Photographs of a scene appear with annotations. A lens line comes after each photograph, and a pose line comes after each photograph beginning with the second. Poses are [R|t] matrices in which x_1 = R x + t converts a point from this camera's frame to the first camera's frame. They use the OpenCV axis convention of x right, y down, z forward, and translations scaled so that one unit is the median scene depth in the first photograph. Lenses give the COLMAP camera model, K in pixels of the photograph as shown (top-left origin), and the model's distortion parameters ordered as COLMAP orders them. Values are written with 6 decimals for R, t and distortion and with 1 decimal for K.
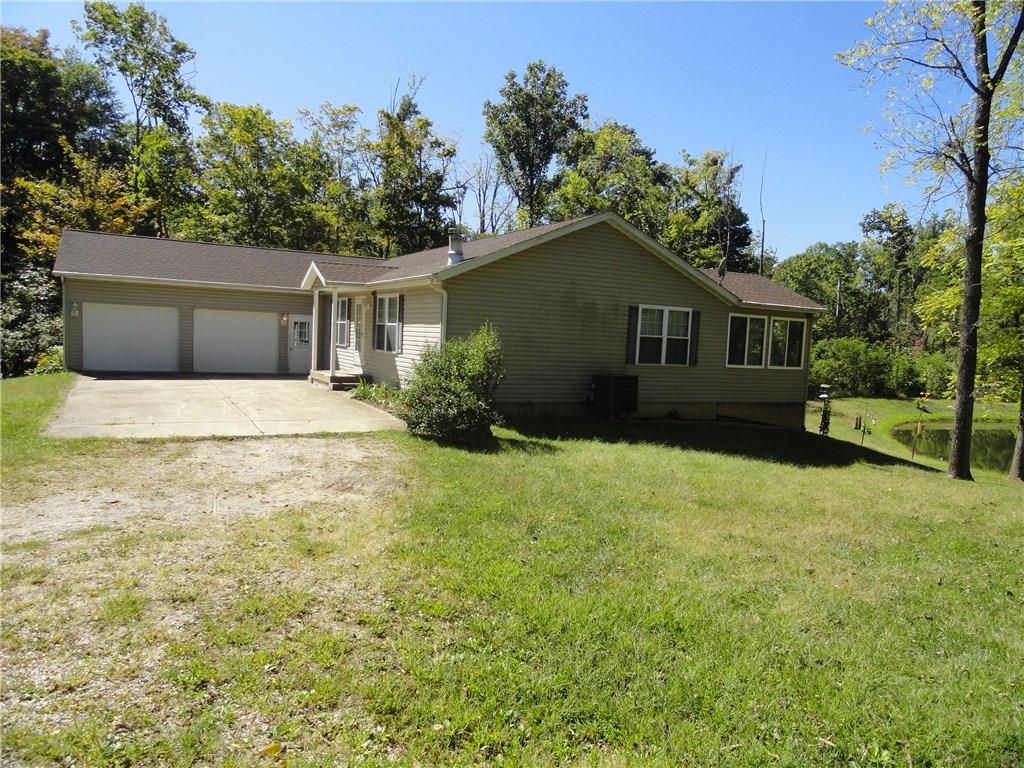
lens RADIAL K [[712.2, 0, 510.4], [0, 712.2, 384.6], [0, 0, 1]] dist [-0.006122, 0.005505]
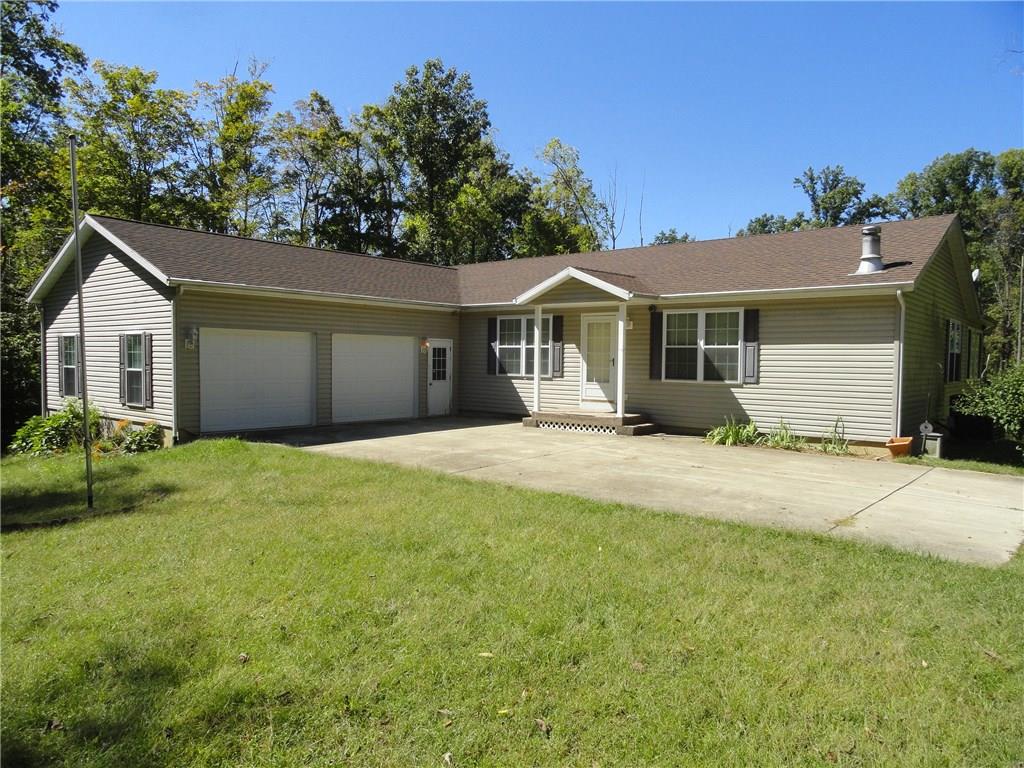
lens RADIAL K [[712.2, 0, 513.6], [0, 712.2, 385.7], [0, 0, 1]] dist [-0.006122, 0.005505]
pose [[0.926696, -0.048762, 0.372636, -0.604722], [0.057491, 0.998270, -0.012344, -0.040488], [-0.371389, 0.032863, 0.927896, 0.317152]]
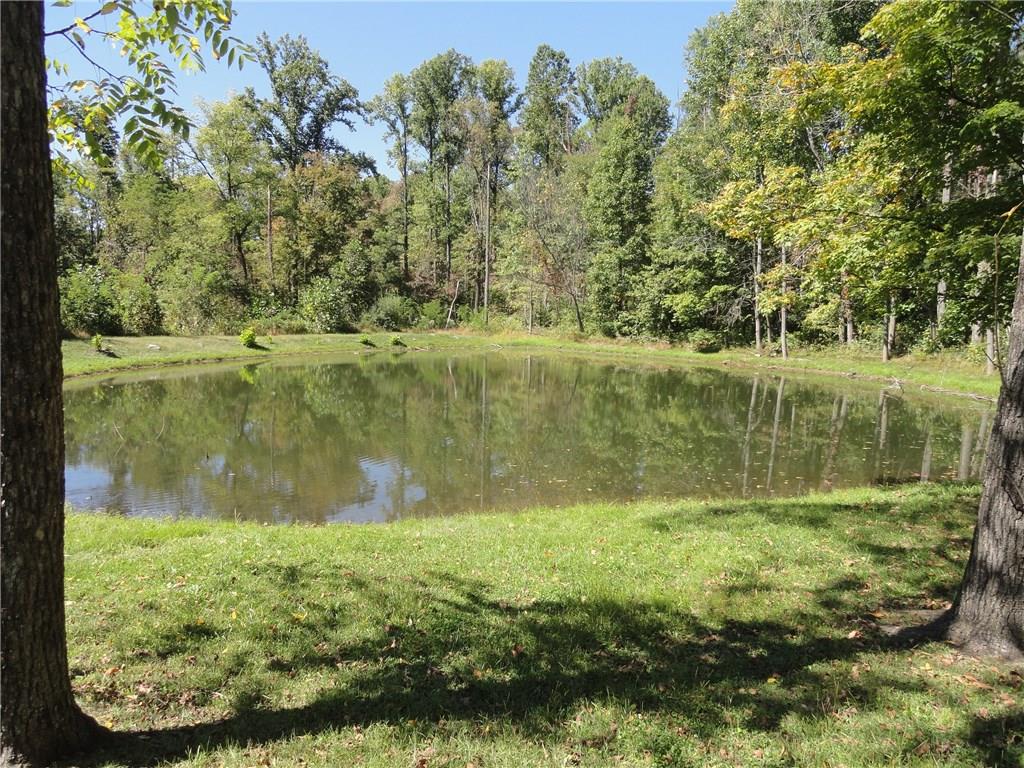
lens RADIAL K [[712.2, 0, 513.2], [0, 712.2, 382.6], [0, 0, 1]] dist [-0.006122, 0.005505]
pose [[0.572685, -0.115214, 0.811639, 0.660510], [0.063546, 0.993335, 0.096168, 0.057701], [-0.817309, -0.003498, 0.576189, 0.833962]]
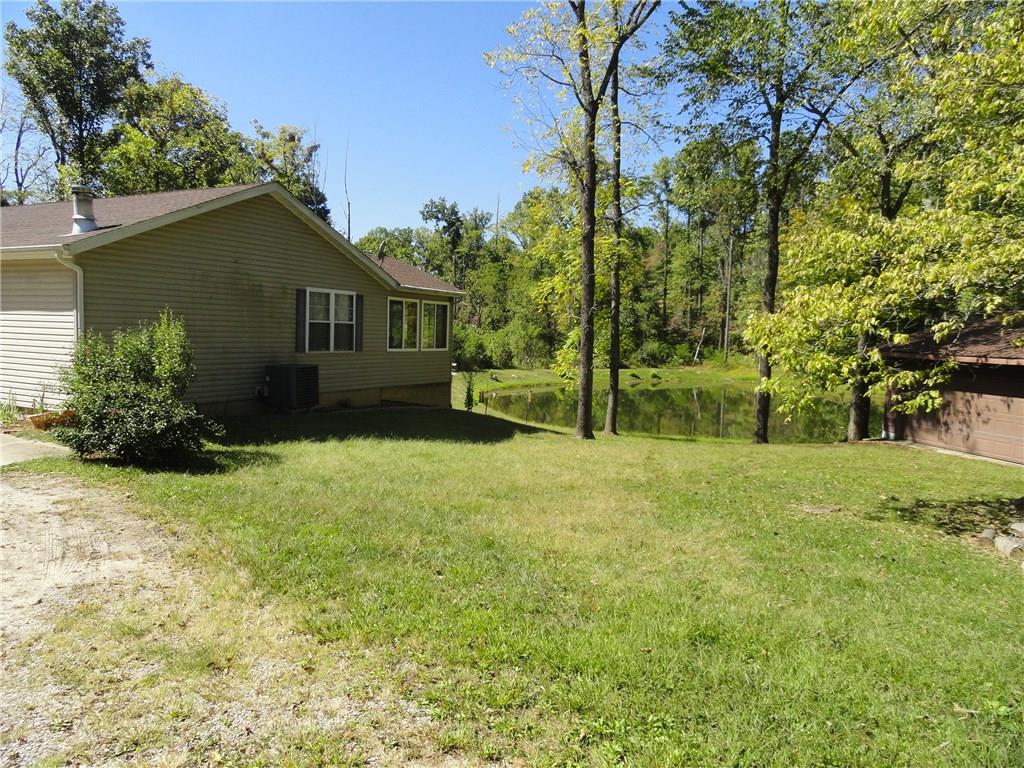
lens RADIAL K [[712.2, 0, 516.2], [0, 712.2, 383.4], [0, 0, 1]] dist [-0.006122, 0.005505]
pose [[0.821520, -0.064008, 0.566576, -0.110778], [0.048773, 0.997926, 0.042020, -0.012302], [-0.568090, -0.006886, 0.822937, 0.077602]]
